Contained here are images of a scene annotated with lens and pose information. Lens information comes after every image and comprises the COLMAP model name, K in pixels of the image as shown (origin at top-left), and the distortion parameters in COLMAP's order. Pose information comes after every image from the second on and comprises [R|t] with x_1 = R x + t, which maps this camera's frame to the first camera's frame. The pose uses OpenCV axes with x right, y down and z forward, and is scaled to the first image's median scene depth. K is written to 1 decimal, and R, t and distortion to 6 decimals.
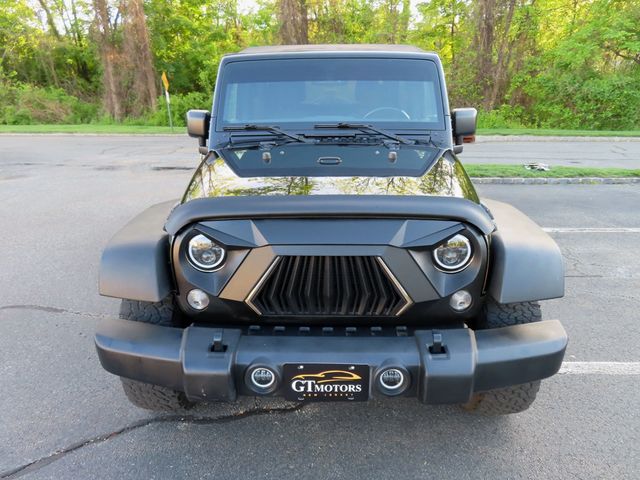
lens RADIAL K [[458.3, 0, 318.9], [0, 458.3, 240.3], [0, 0, 1]] dist [-0.011294, 0.011132]
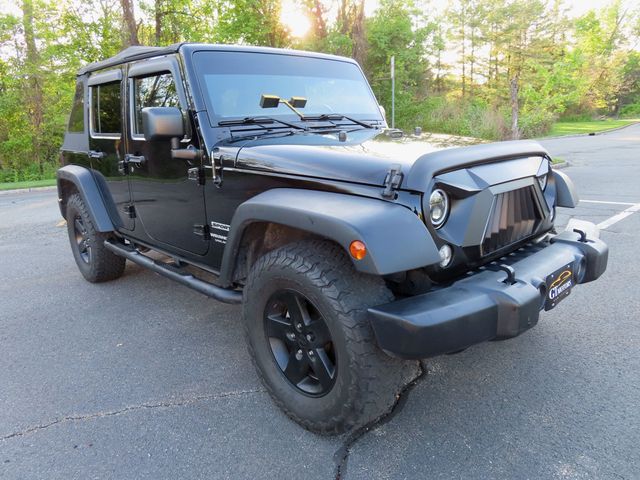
lens RADIAL K [[458.3, 0, 318.9], [0, 458.3, 240.3], [0, 0, 1]] dist [-0.011294, 0.011132]
pose [[0.711532, -0.194206, 0.675283, -0.922389], [0.261094, 0.965310, 0.002505, 0.019768], [-0.652344, 0.174530, 0.737555, 0.373375]]
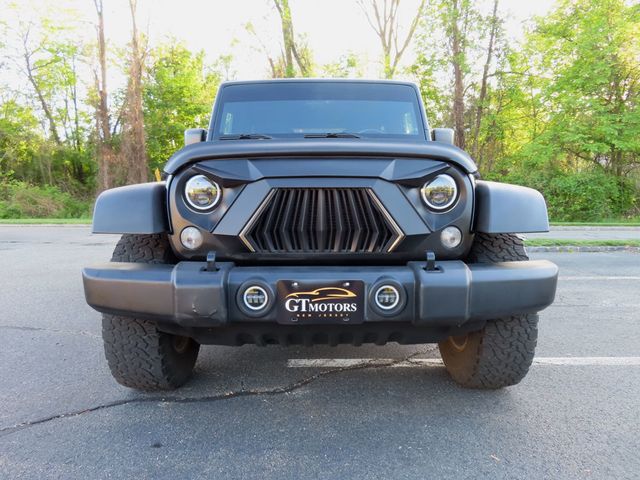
lens RADIAL K [[458.3, 0, 318.9], [0, 458.3, 240.3], [0, 0, 1]] dist [-0.011294, 0.011132]
pose [[0.999451, 0.003570, 0.032935, -0.015105], [0.004066, 0.973440, -0.228908, 0.303412], [-0.032878, 0.228916, 0.972891, 0.013188]]
